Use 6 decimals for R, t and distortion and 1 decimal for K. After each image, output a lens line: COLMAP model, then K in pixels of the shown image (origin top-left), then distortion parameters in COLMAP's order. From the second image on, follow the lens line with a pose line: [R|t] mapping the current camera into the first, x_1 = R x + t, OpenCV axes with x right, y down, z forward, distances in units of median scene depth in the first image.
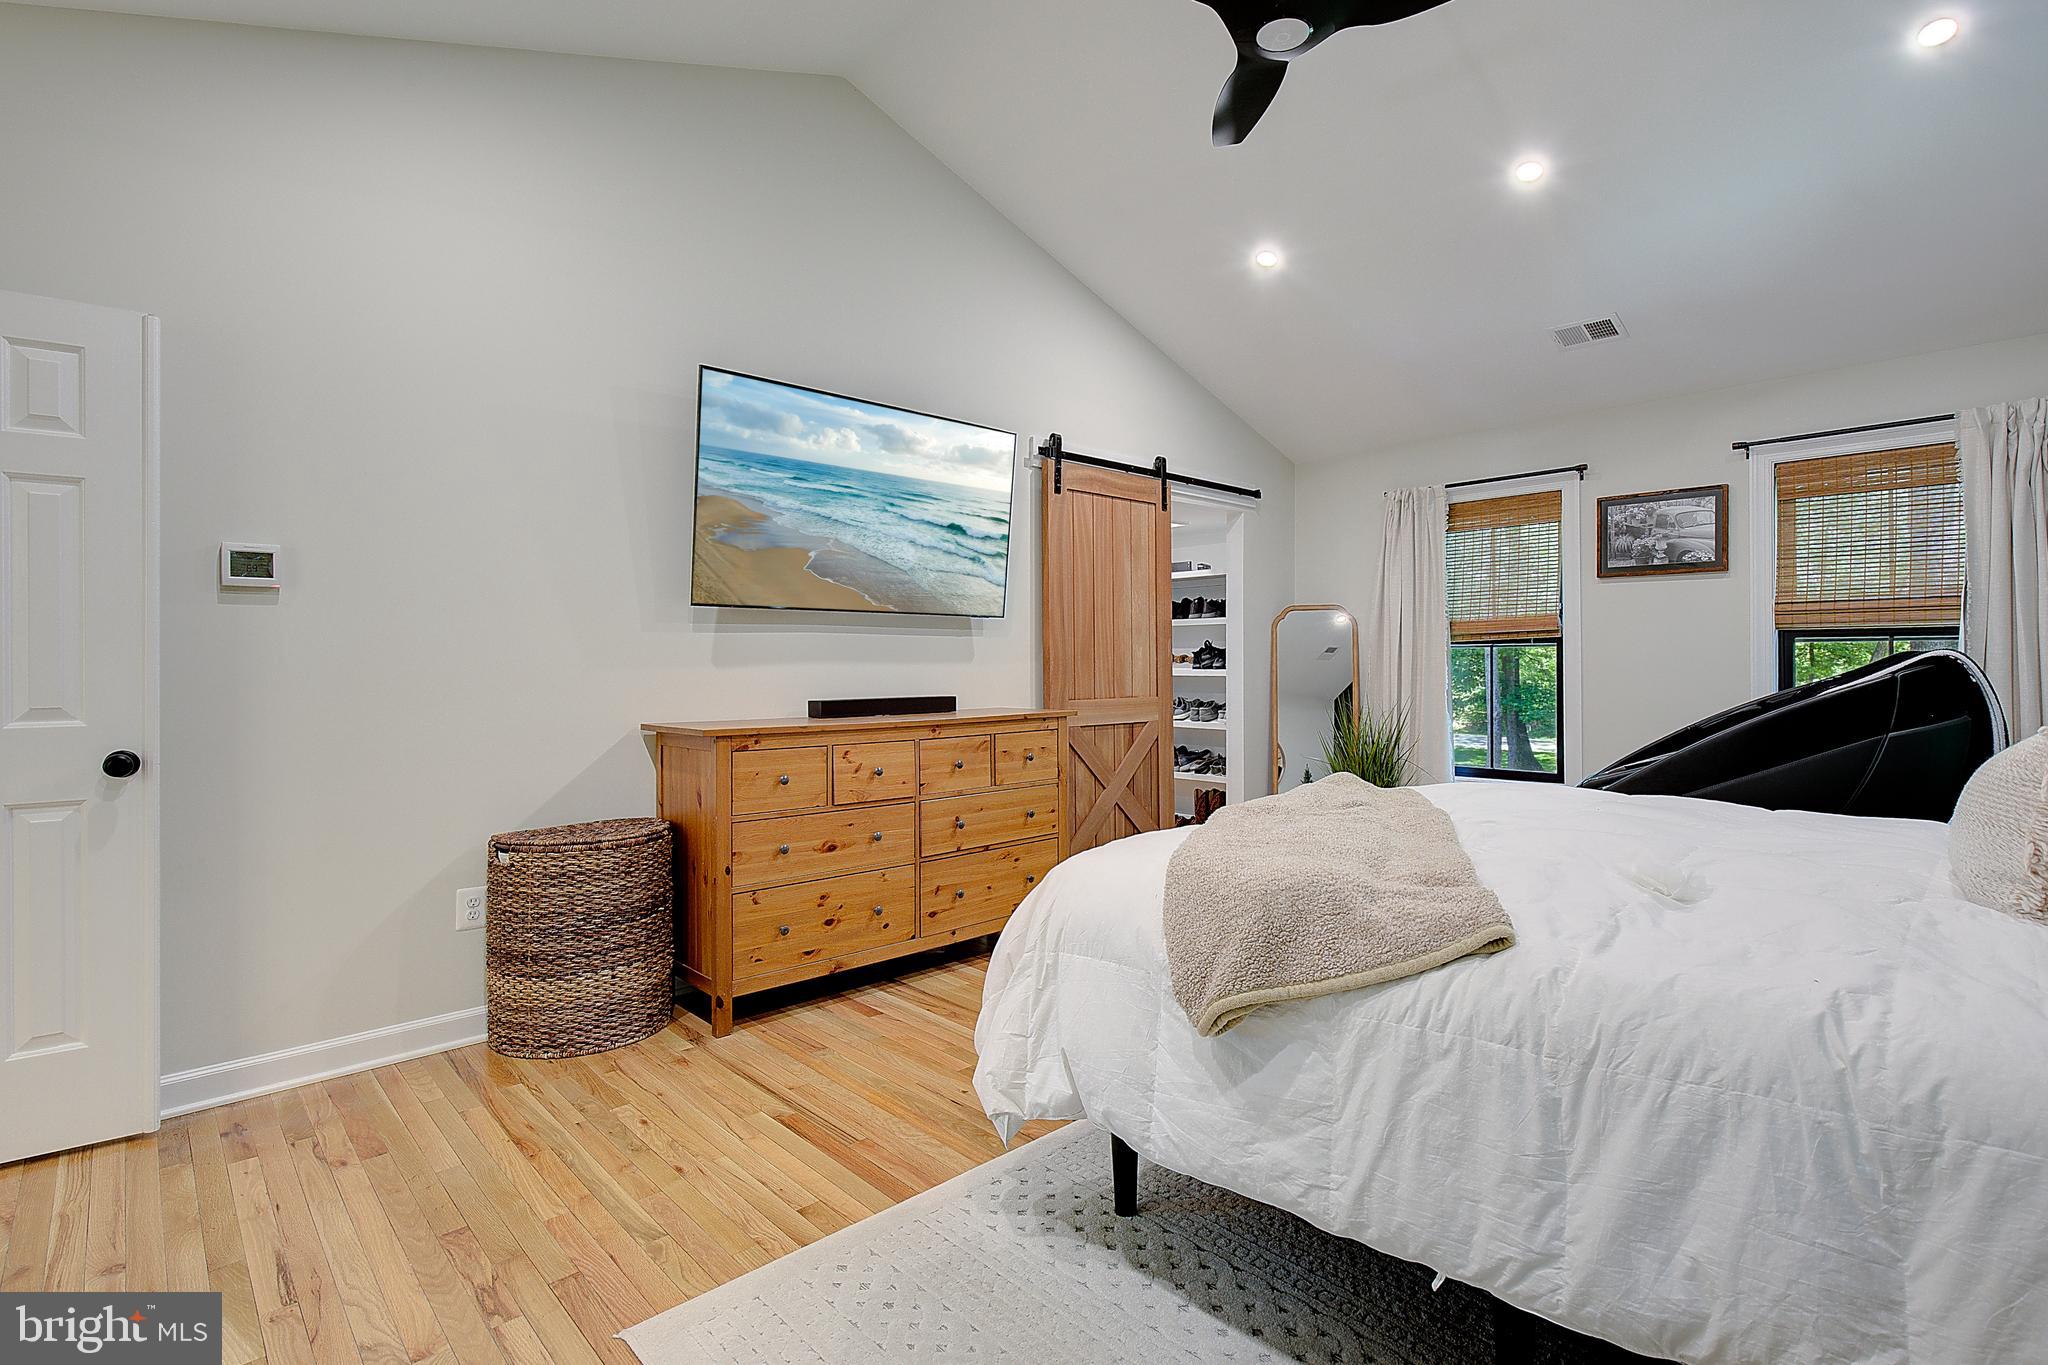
lens RADIAL K [[951.8, 0, 1038.6], [0, 951.8, 652.6], [0, 0, 1]] dist [-0.000212, -0.000523]
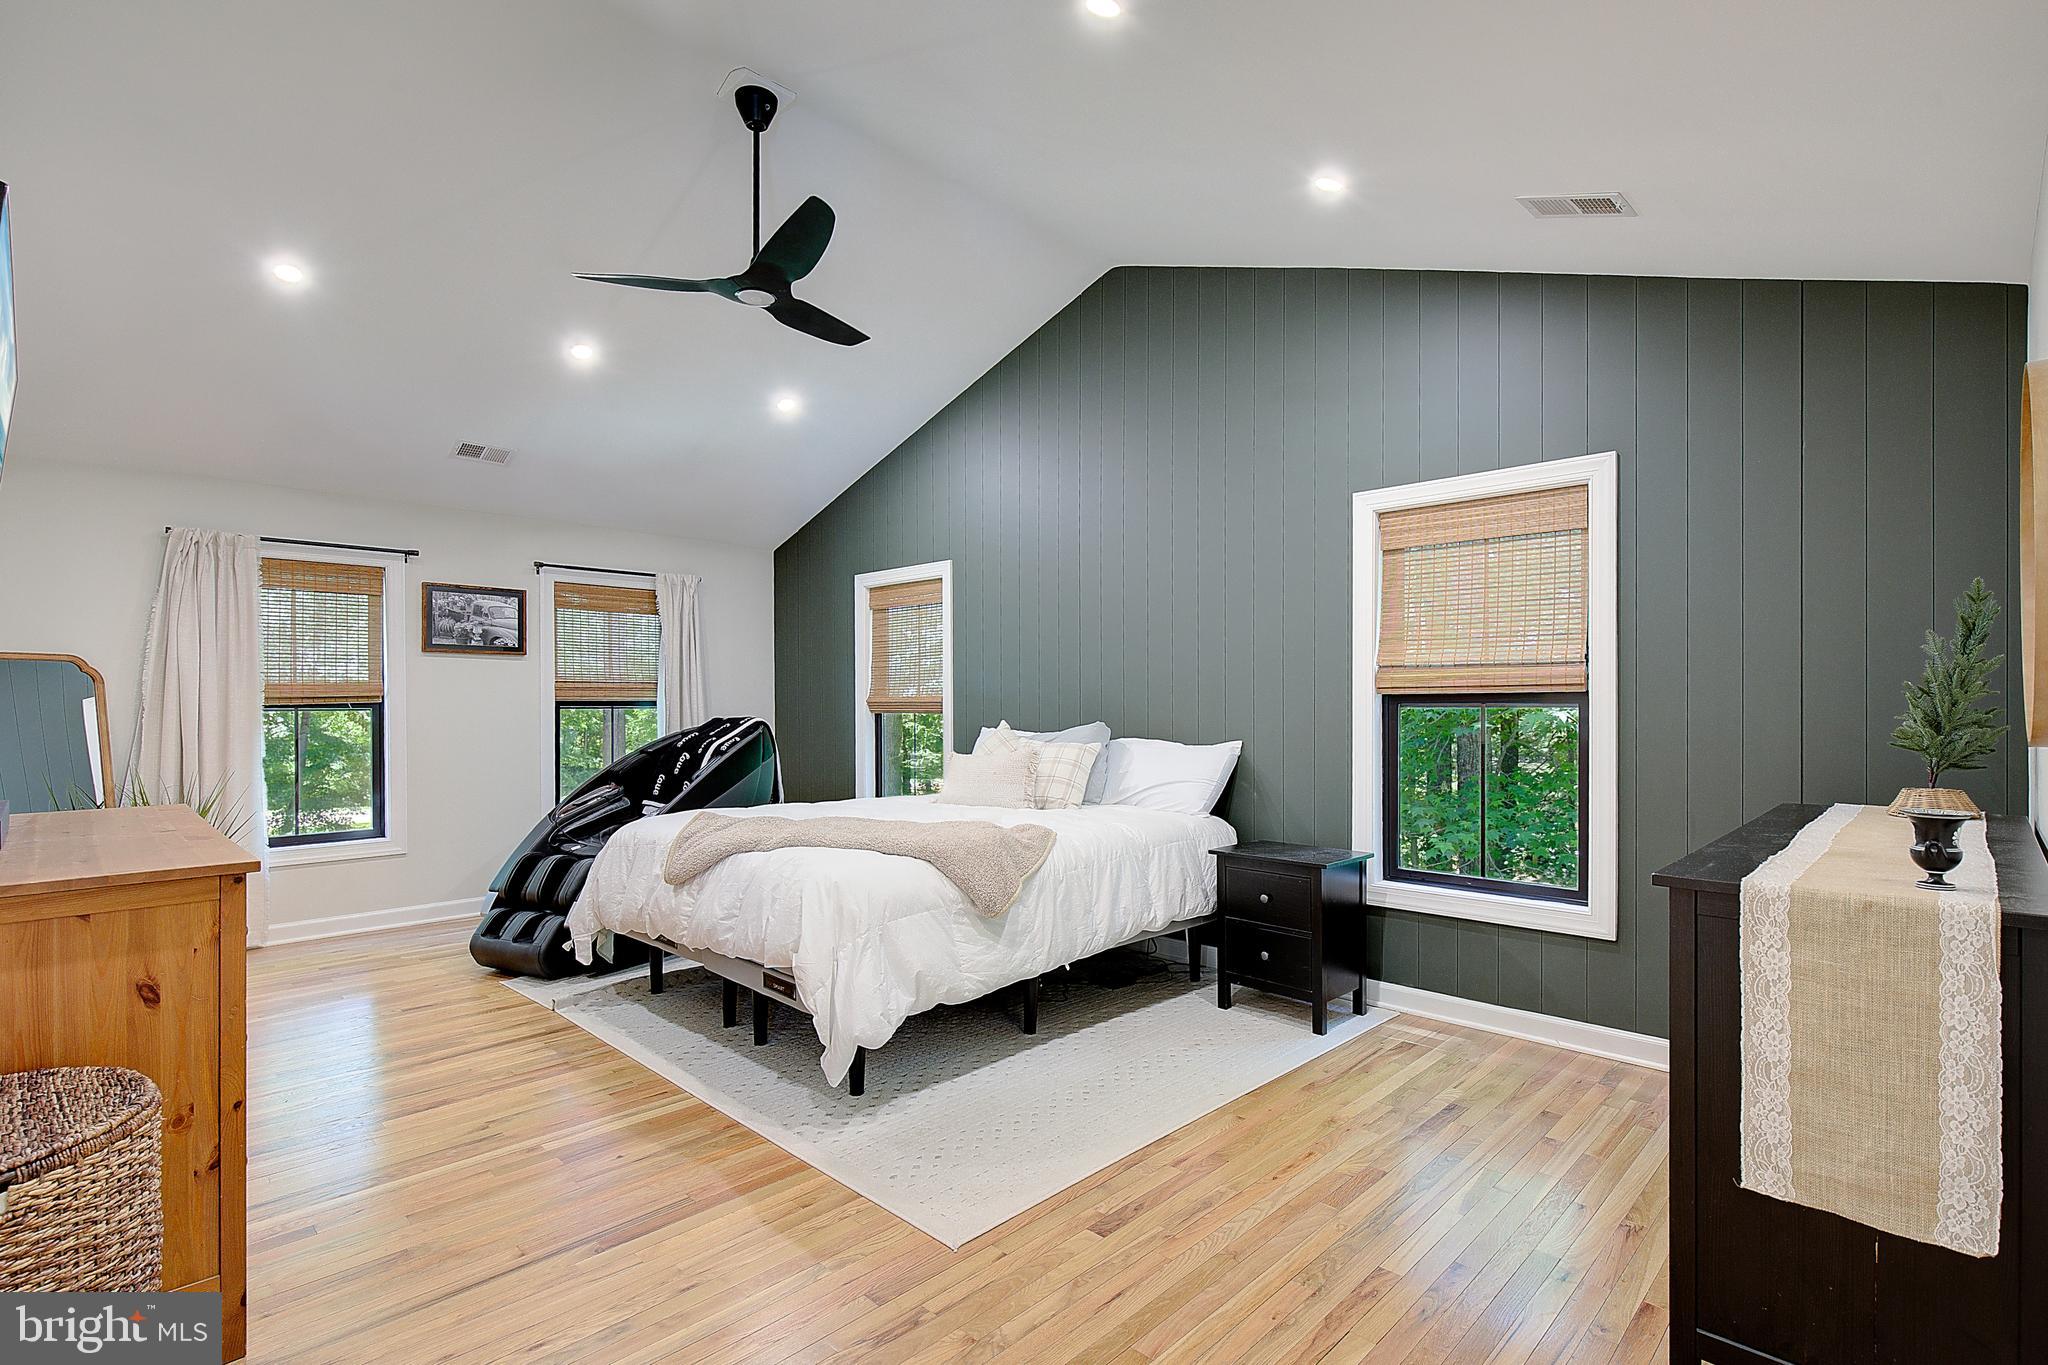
lens RADIAL K [[951.8, 0, 1018.3], [0, 951.8, 702.3], [0, 0, 1]] dist [-0.000212, -0.000523]
pose [[0.002673, 0.009330, 0.999953, -0.576494], [-0.004742, 0.999945, -0.009317, -0.011095], [-0.999985, -0.004717, 0.002717, 0.295694]]
